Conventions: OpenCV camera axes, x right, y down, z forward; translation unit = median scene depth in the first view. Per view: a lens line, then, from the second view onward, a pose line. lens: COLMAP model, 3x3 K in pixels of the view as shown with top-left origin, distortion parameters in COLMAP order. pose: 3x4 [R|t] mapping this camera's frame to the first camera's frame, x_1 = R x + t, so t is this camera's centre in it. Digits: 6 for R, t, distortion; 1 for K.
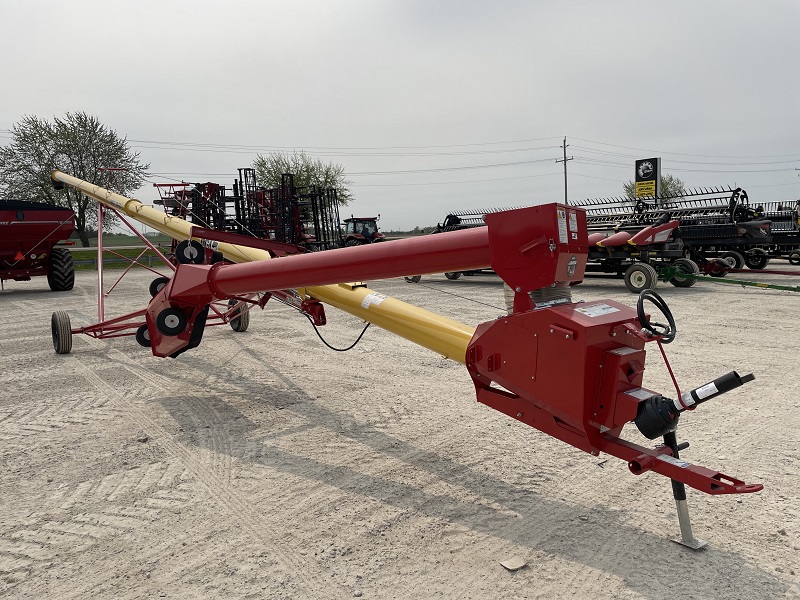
lens RADIAL K [[618.7, 0, 404.0], [0, 618.7, 301.6], [0, 0, 1]] dist [0.063366, -0.111499]
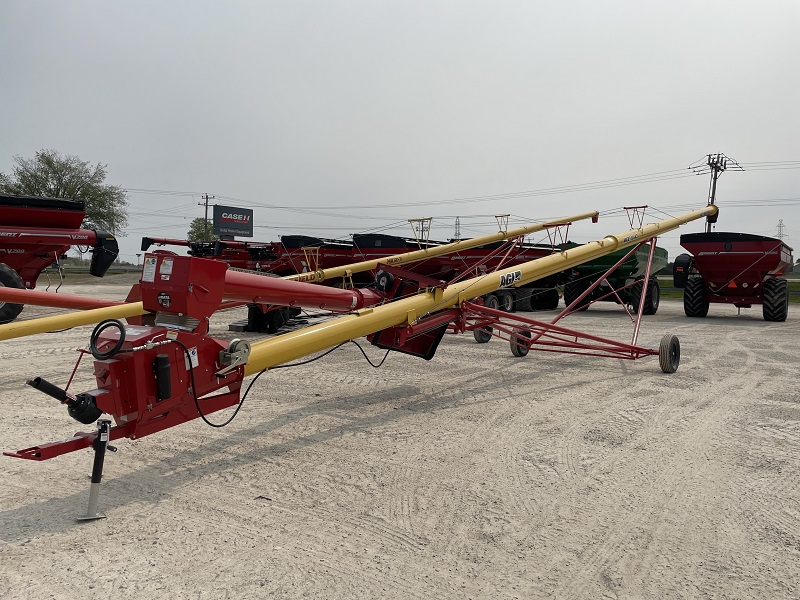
lens RADIAL K [[618.7, 0, 404.0], [0, 618.7, 301.6], [0, 0, 1]] dist [0.063366, -0.111499]
pose [[0.230372, 0.074436, -0.970252, 0.227091], [-0.114977, 0.992168, 0.048818, -0.023905], [0.966286, 0.100311, 0.237126, 0.159263]]
